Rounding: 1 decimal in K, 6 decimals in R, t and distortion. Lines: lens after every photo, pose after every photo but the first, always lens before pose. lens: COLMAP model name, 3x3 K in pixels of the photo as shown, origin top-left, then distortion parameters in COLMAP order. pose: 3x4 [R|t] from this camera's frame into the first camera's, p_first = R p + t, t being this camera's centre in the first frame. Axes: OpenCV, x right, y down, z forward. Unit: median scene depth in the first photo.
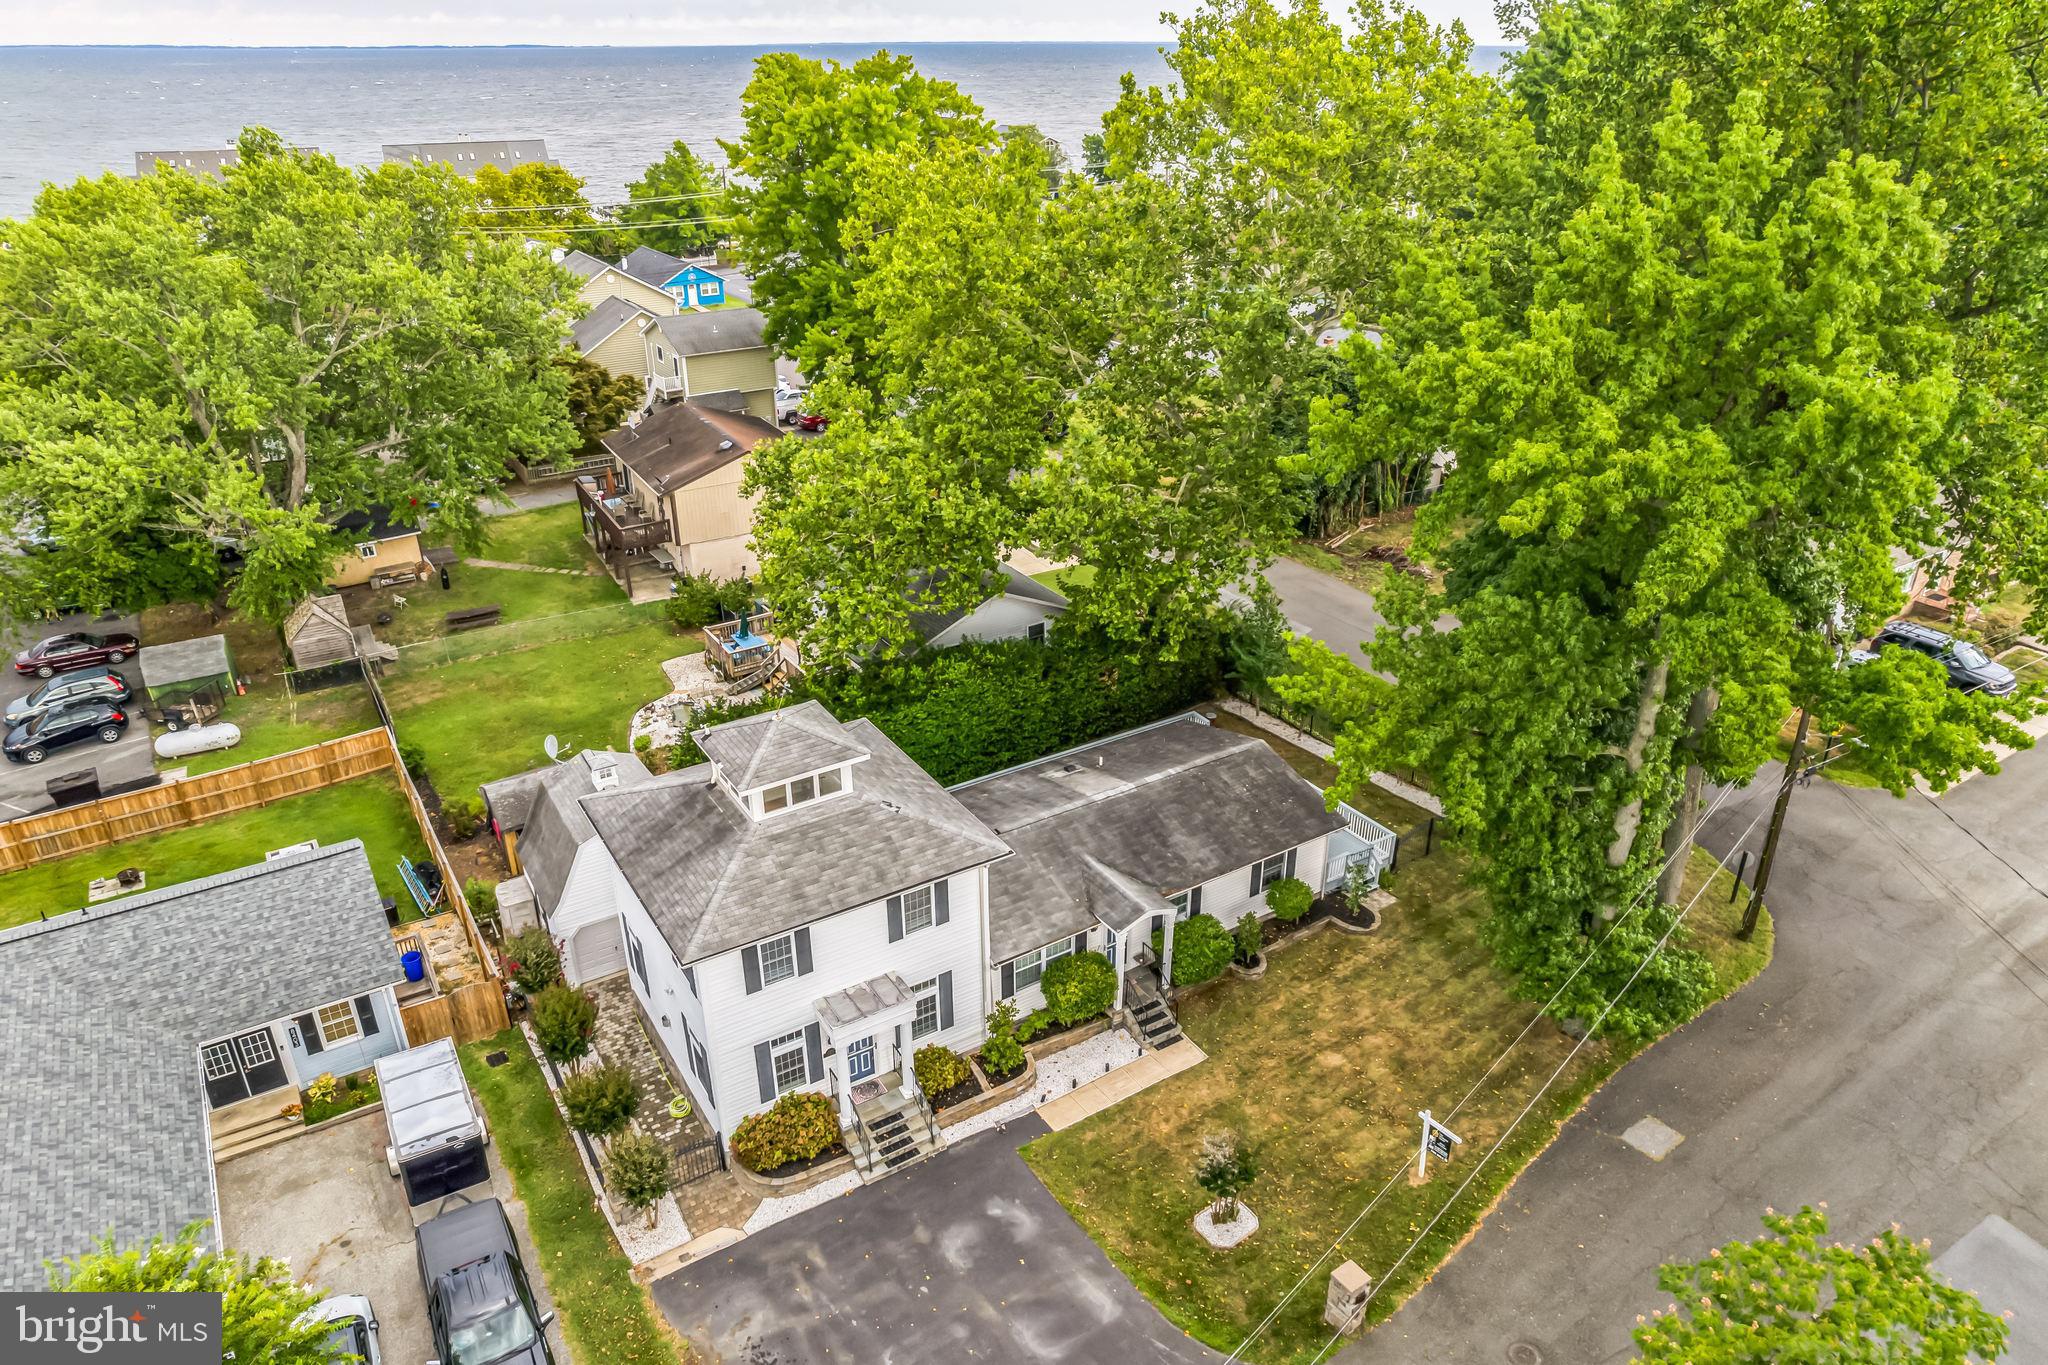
lens RADIAL K [[1335.7, 0, 1031.9], [0, 1335.7, 697.1], [0, 0, 1]] dist [-0.050094, 0.018417]
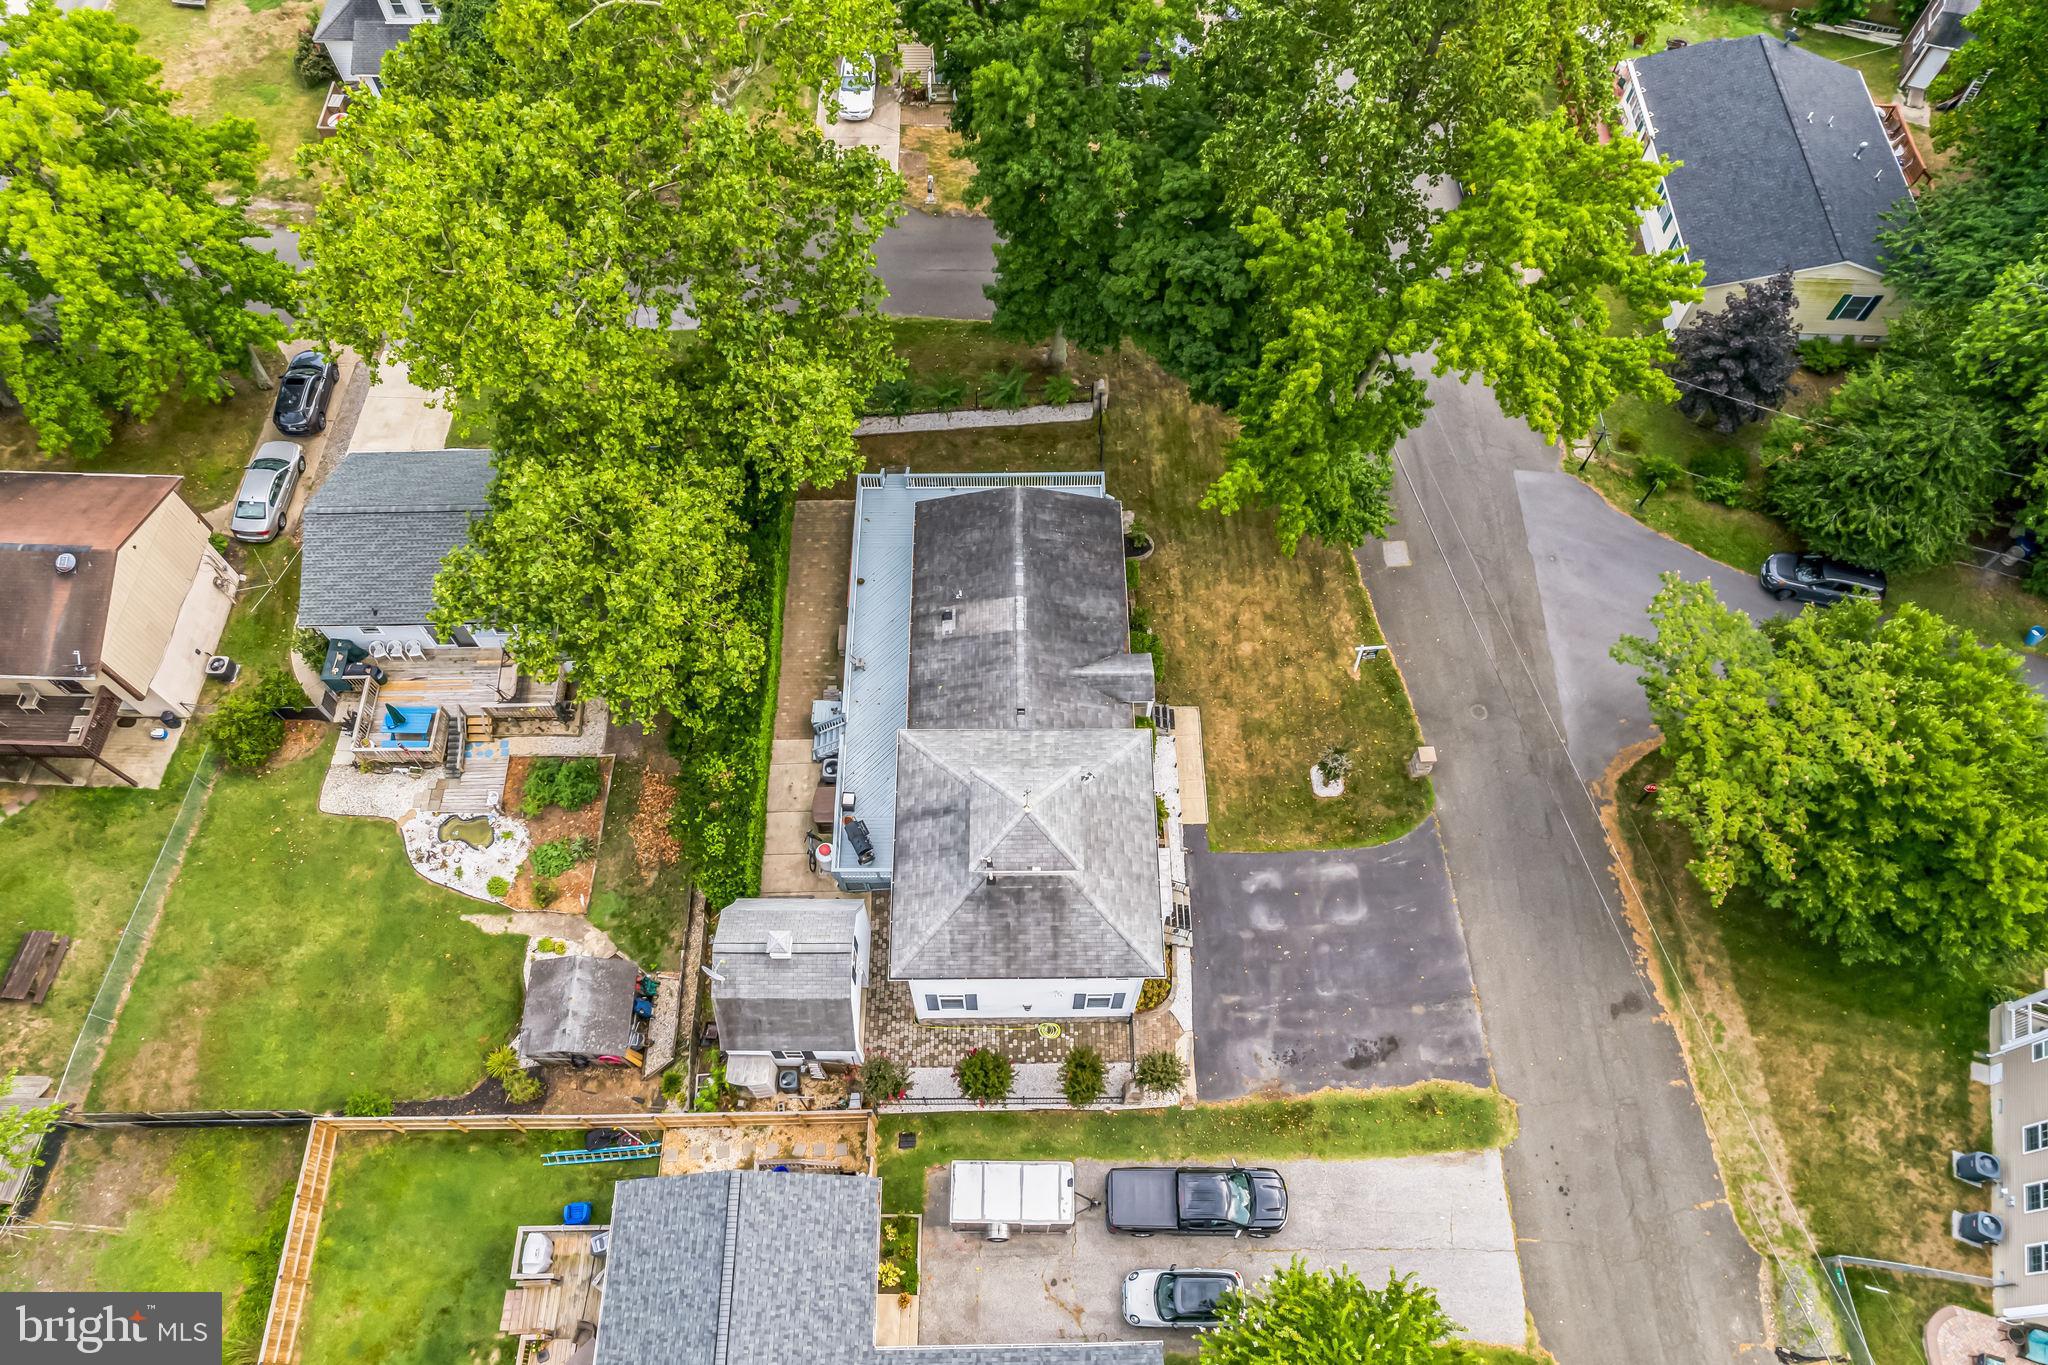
lens RADIAL K [[1335.7, 0, 1030.4], [0, 1335.7, 676.3], [0, 0, 1]] dist [-0.050094, 0.018417]
pose [[0.525082, -0.735516, 0.428141, -0.598380], [0.369800, 0.650284, 0.663611, -0.835423], [-0.766510, -0.190123, 0.613446, 0.261421]]
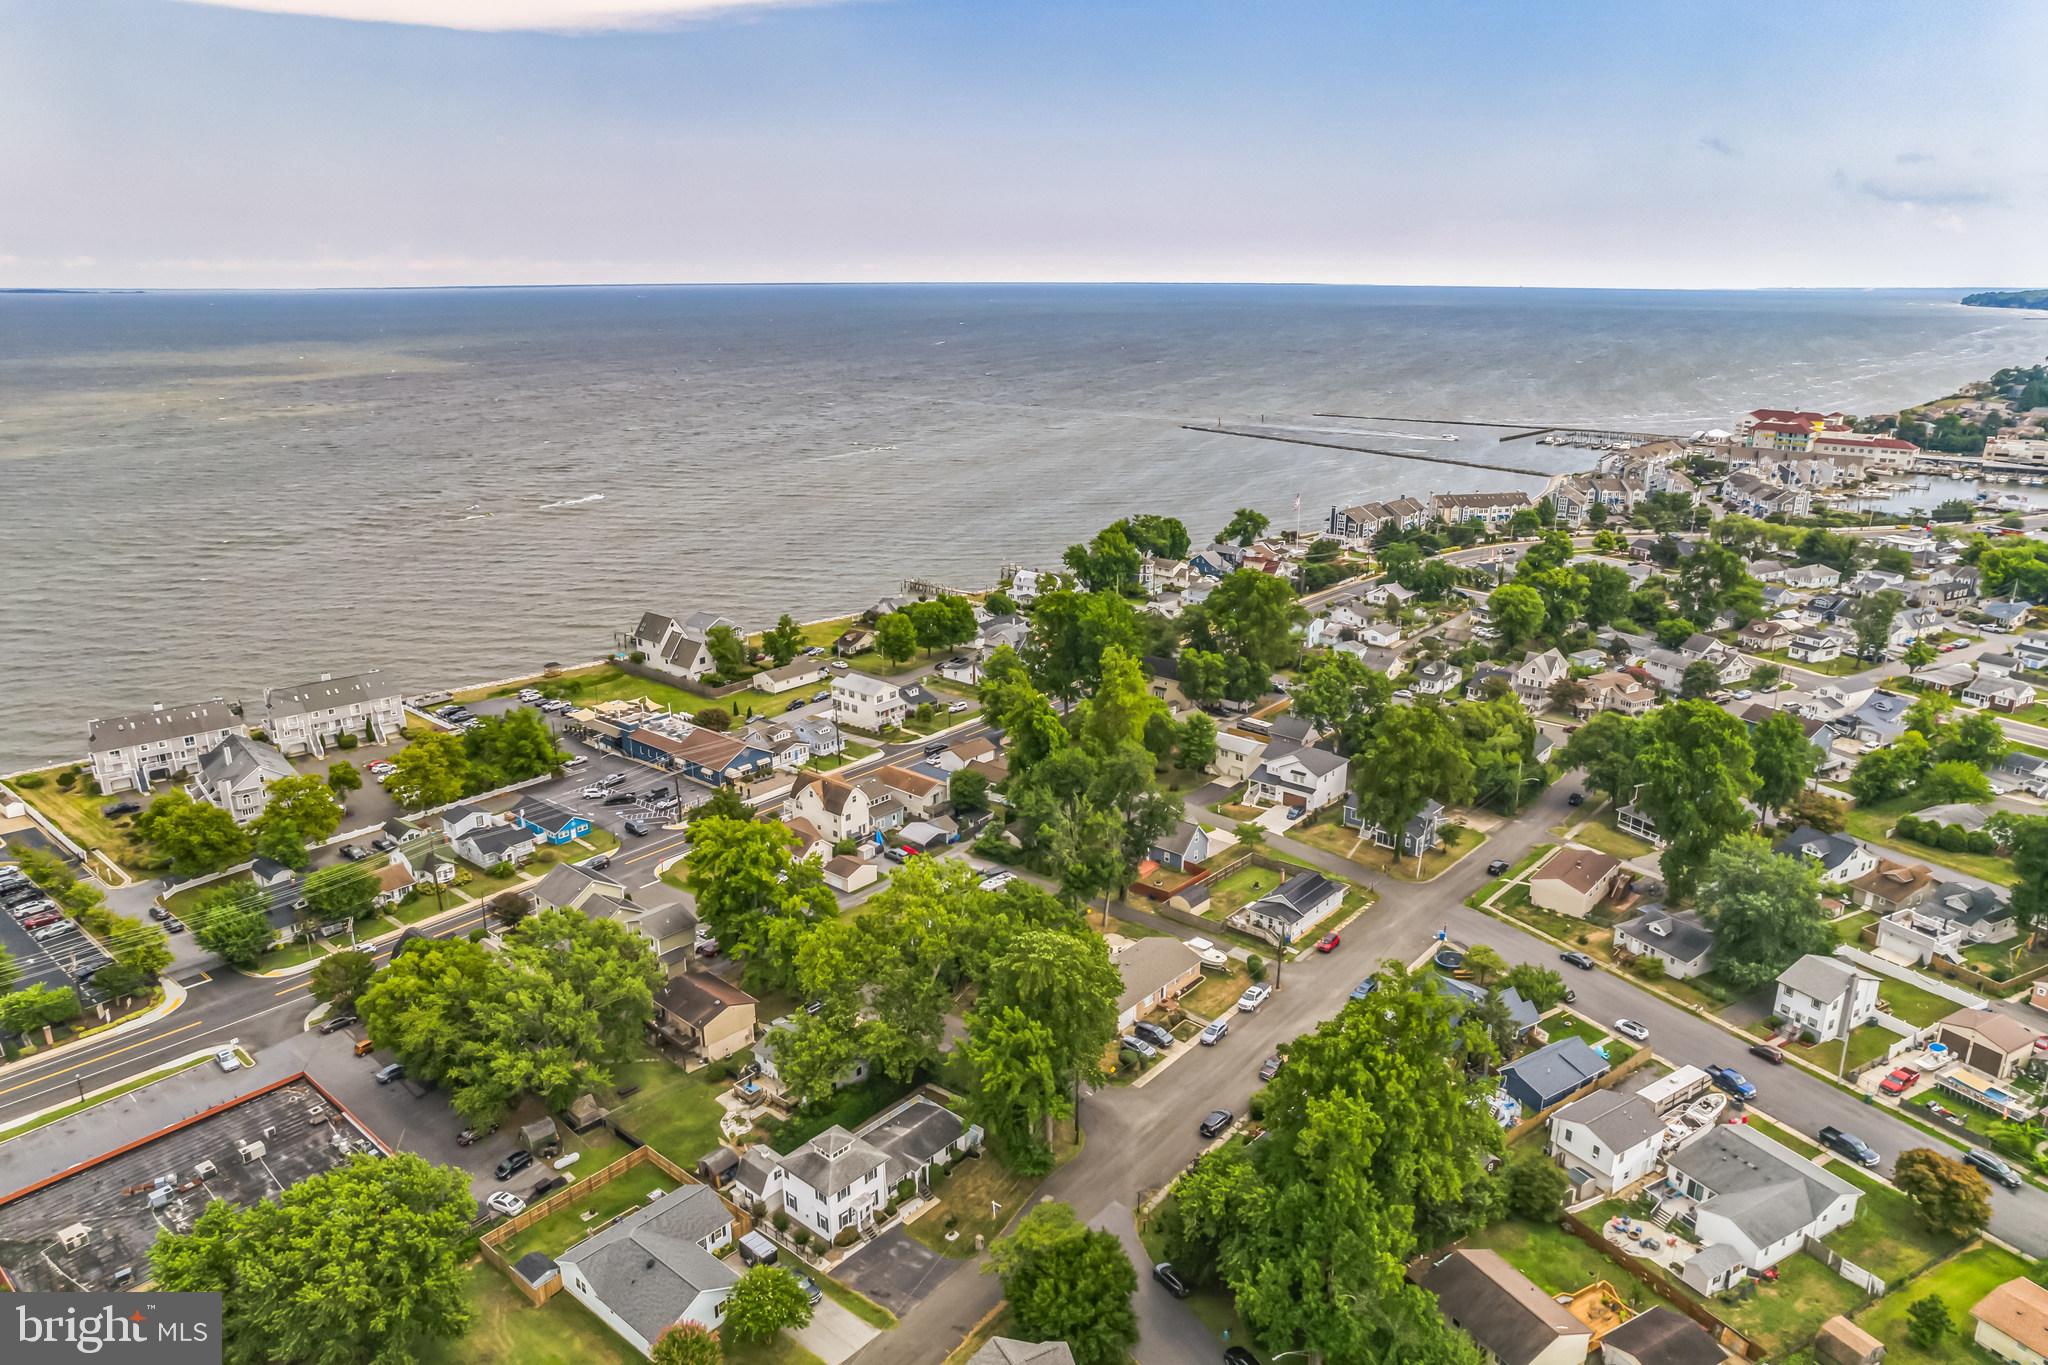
lens RADIAL K [[1335.7, 0, 1029.5], [0, 1335.7, 690.0], [0, 0, 1]] dist [-0.050094, 0.018417]
pose [[0.956805, -0.084385, 0.278214, -0.612569], [0.128402, 0.981215, -0.143978, -0.645153], [-0.260838, 0.173482, 0.949667, -3.214027]]
